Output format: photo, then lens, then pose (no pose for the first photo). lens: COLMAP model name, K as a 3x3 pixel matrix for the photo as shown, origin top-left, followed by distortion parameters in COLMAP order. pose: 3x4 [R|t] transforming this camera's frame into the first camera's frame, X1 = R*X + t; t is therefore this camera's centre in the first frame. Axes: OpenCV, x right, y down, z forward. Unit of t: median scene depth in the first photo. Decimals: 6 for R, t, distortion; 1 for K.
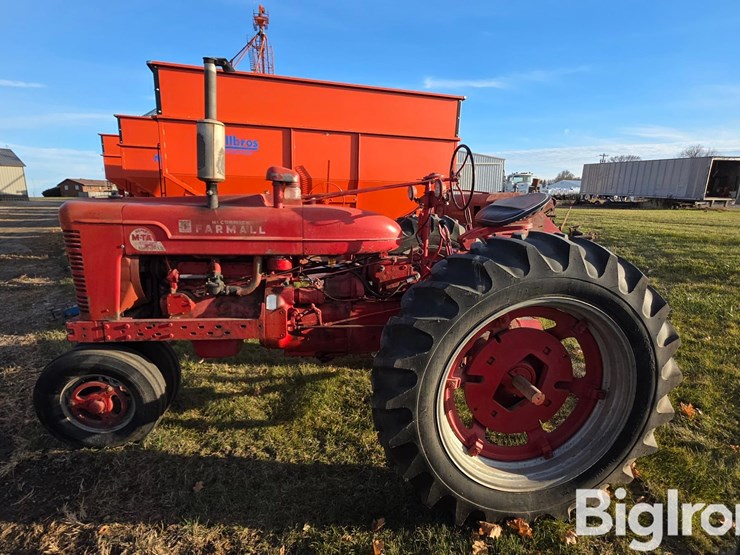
lens RADIAL K [[426.1, 0, 287.9], [0, 426.1, 276.4], [0, 0, 1]] dist [0.003676, 0.000145]
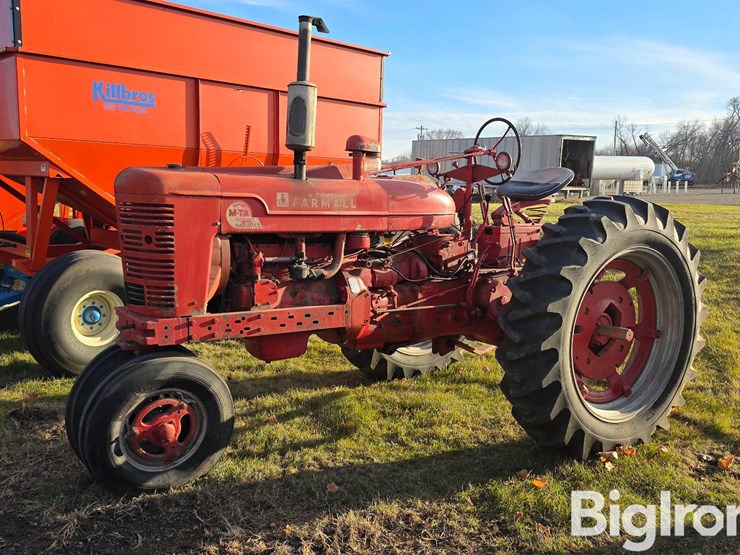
lens RADIAL K [[672.0, 0, 370.3], [0, 672.0, 258.6], [0, 0, 1]] dist [0.049391, -0.006627]
pose [[0.899919, -0.048298, 0.433373, -0.647813], [0.078944, 0.995470, -0.052989, 0.086609], [-0.428851, 0.081898, 0.899655, -0.302240]]
